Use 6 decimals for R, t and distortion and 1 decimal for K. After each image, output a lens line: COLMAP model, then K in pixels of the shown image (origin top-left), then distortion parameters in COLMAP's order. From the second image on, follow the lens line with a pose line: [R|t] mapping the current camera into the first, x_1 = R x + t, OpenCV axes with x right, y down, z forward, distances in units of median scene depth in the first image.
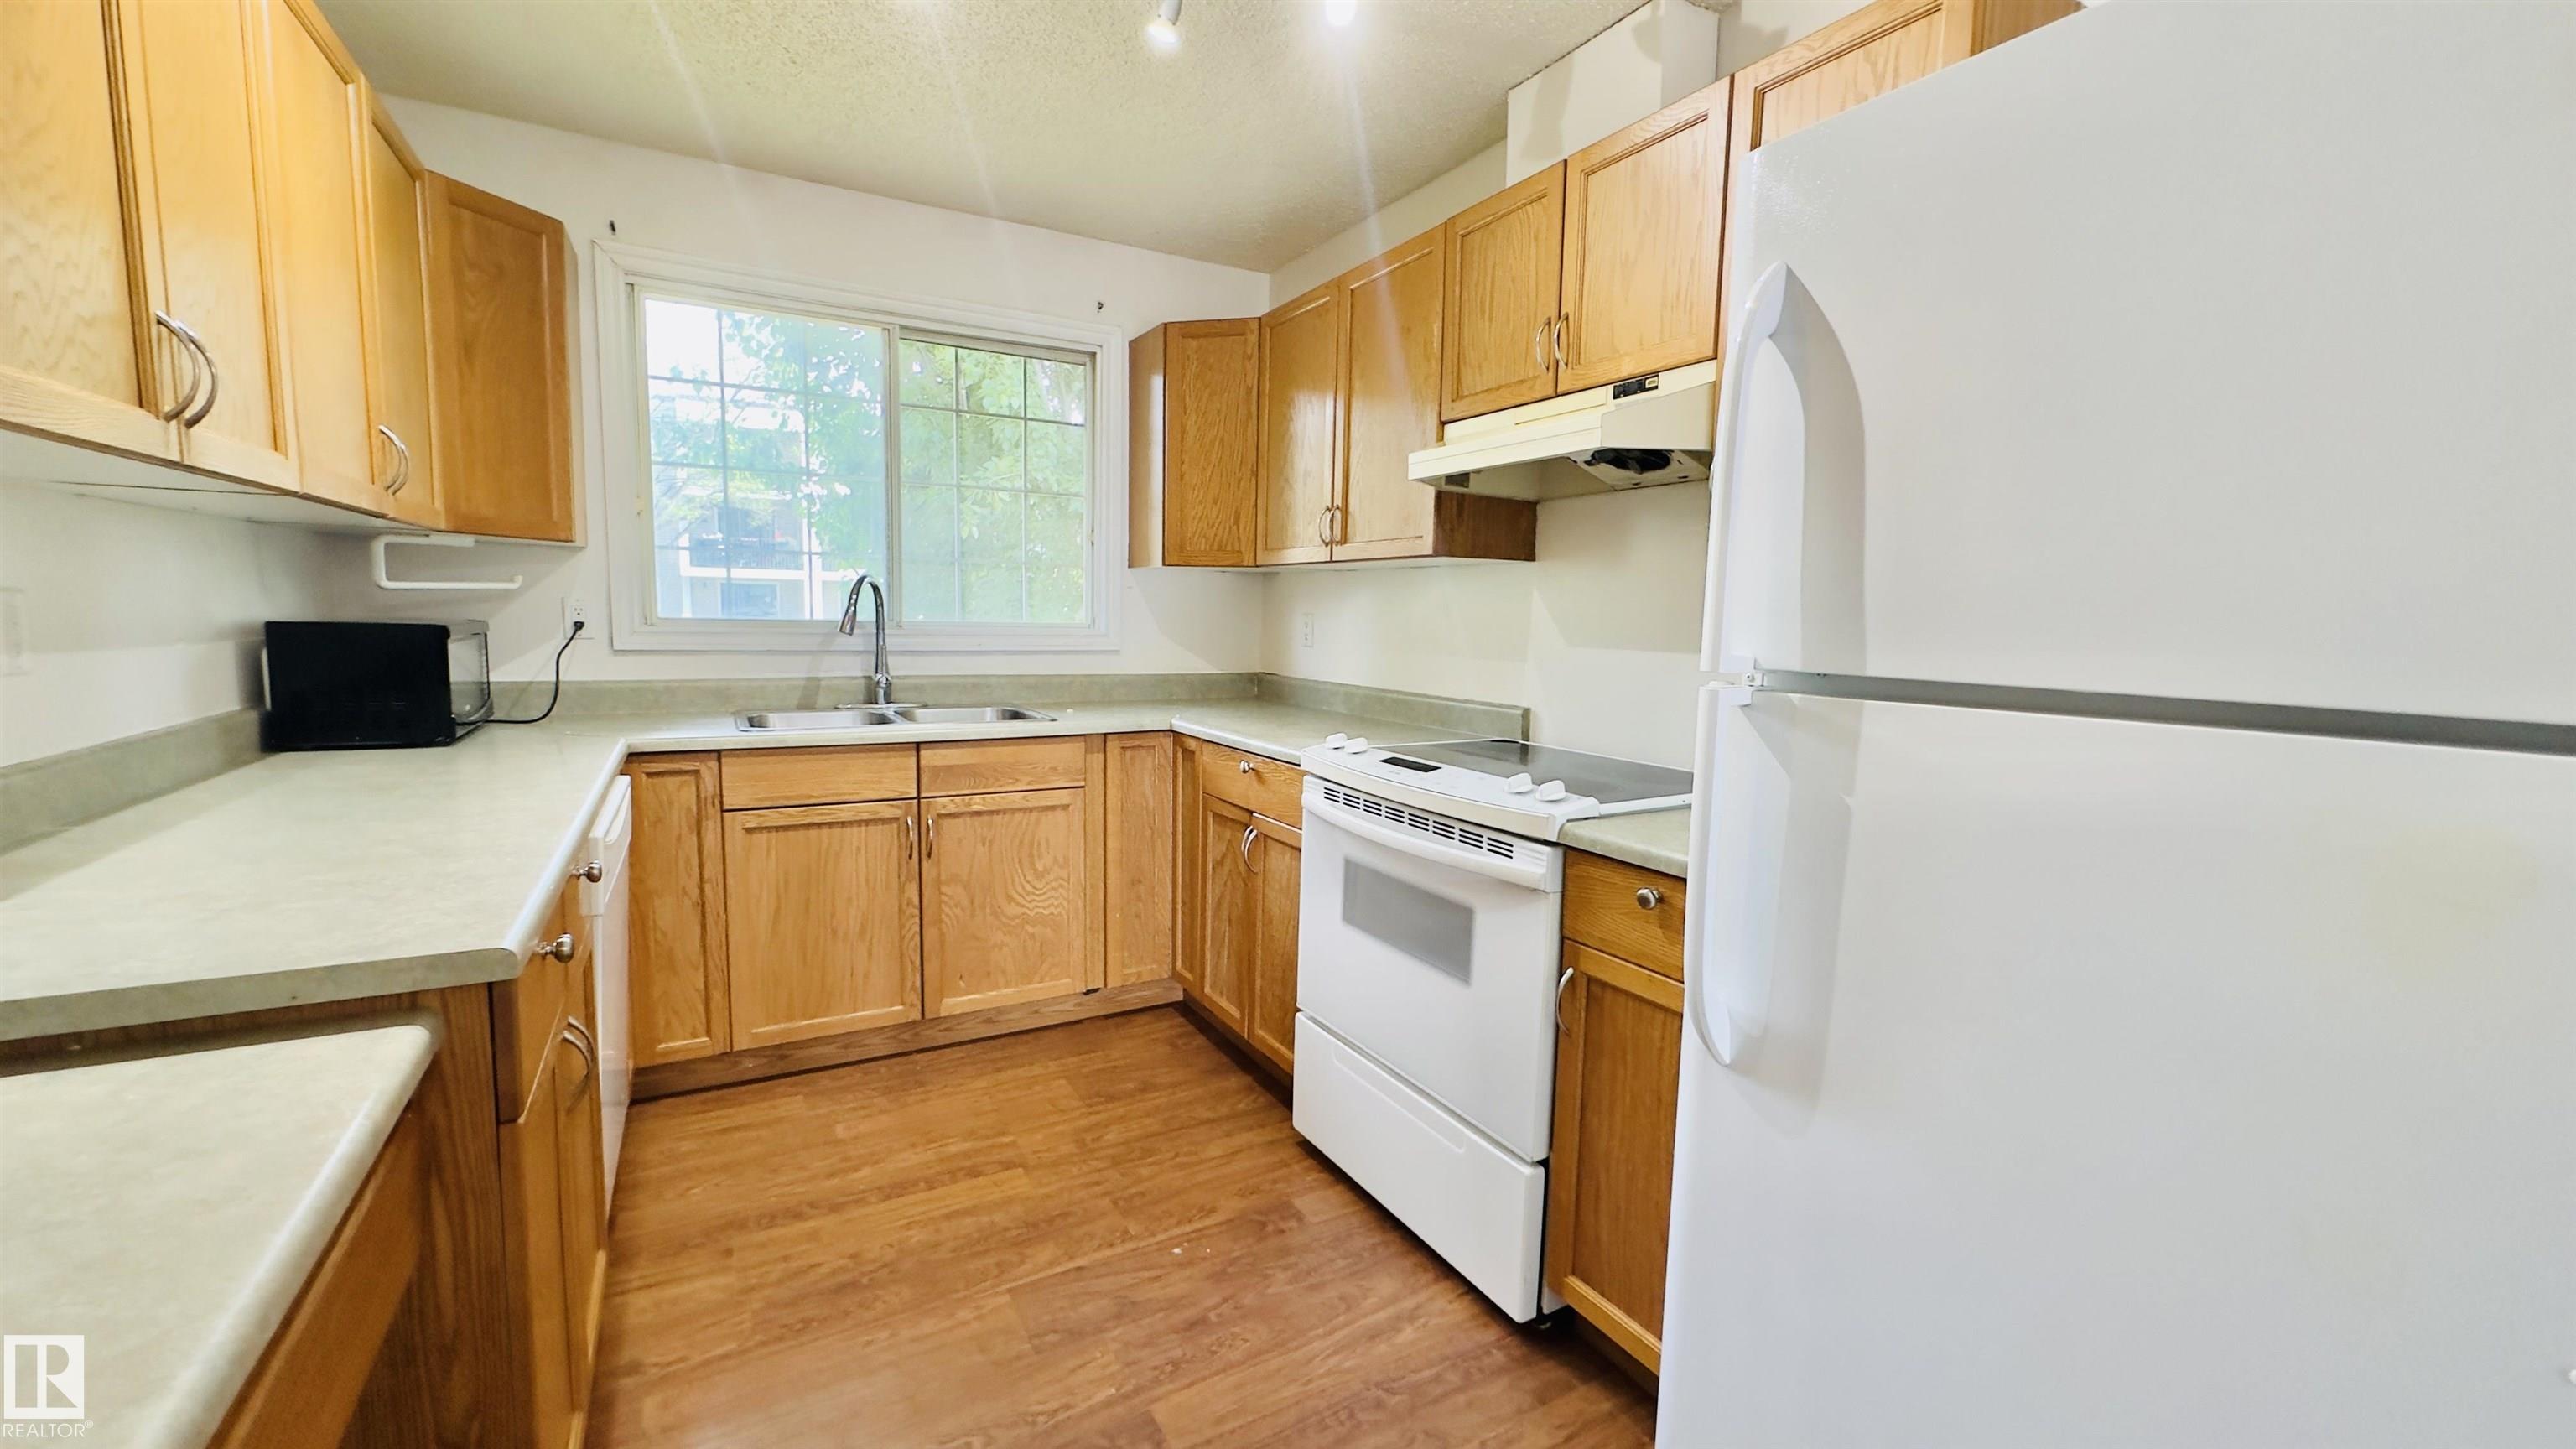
lens RADIAL K [[1025.3, 0, 1288.0], [0, 1025.3, 724.5], [0, 0, 1]] dist [-0.001542, -0.000793]
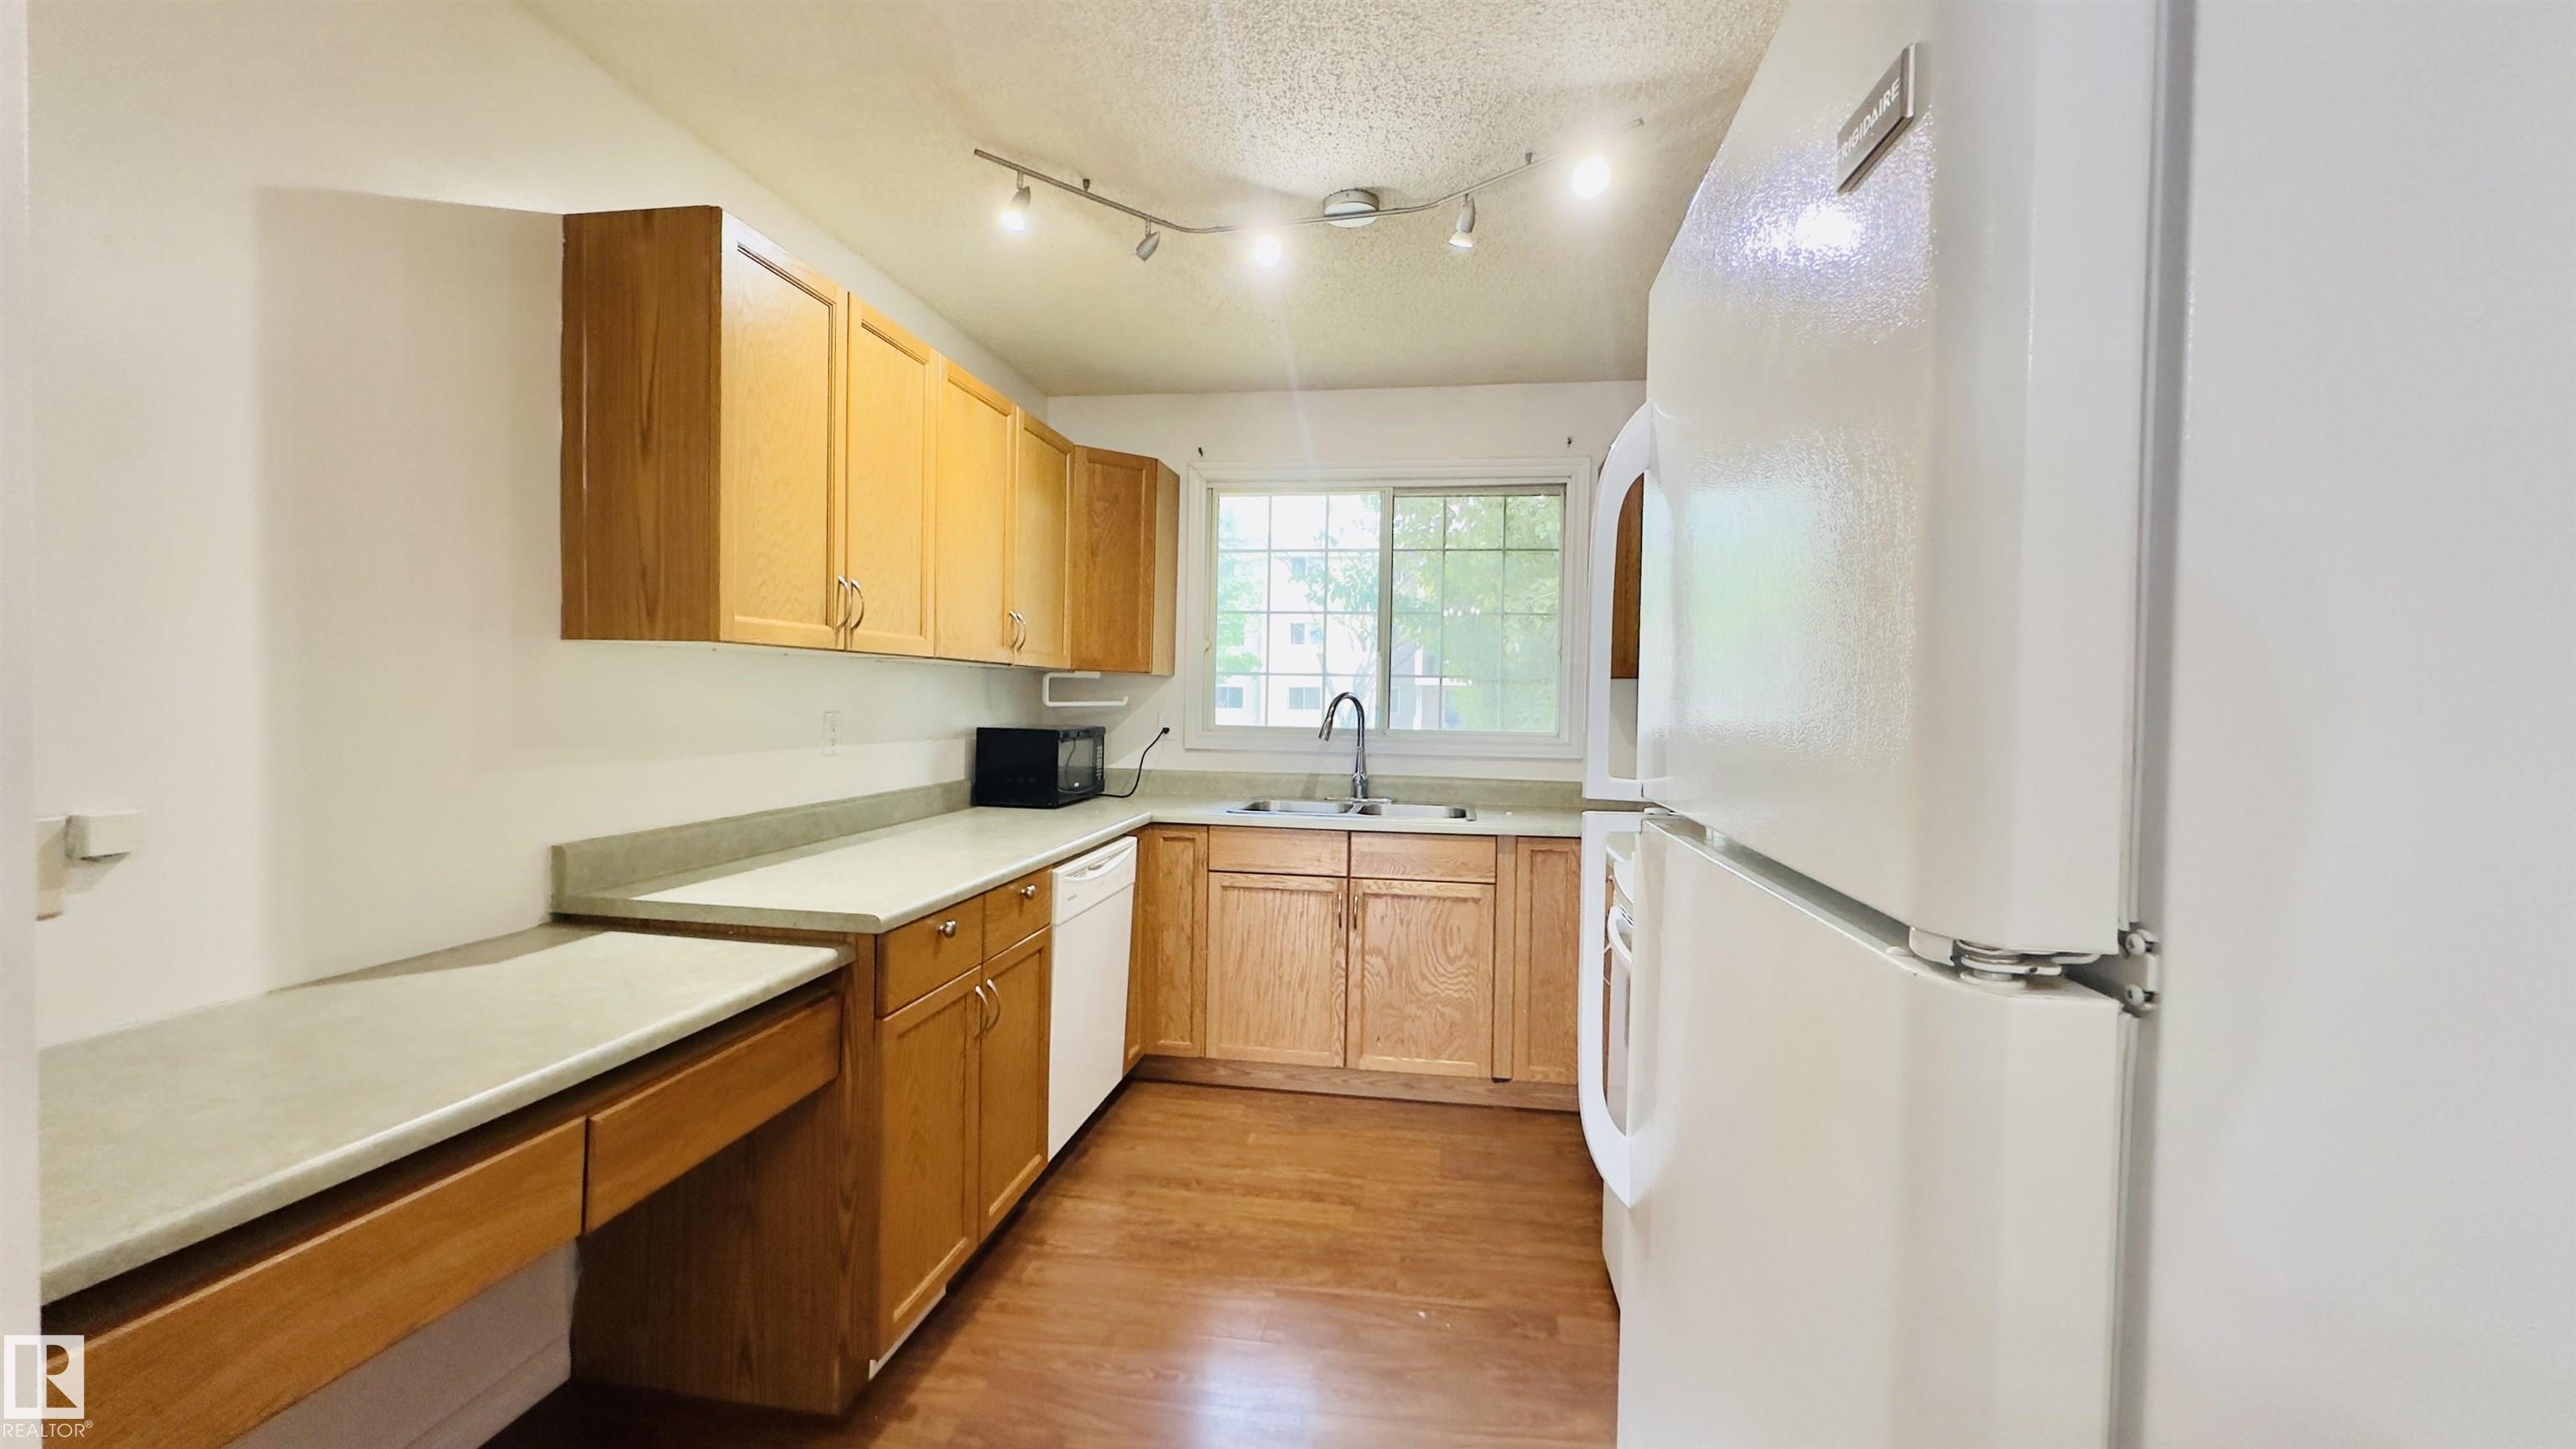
lens RADIAL K [[1025.3, 0, 1288.0], [0, 1025.3, 724.5], [0, 0, 1]] dist [-0.001542, -0.000793]
pose [[0.783215, 0.007381, -0.621708, 0.343630], [-0.069597, 0.994686, -0.075868, -0.010355], [0.617844, 0.102690, 0.779566, 0.005069]]
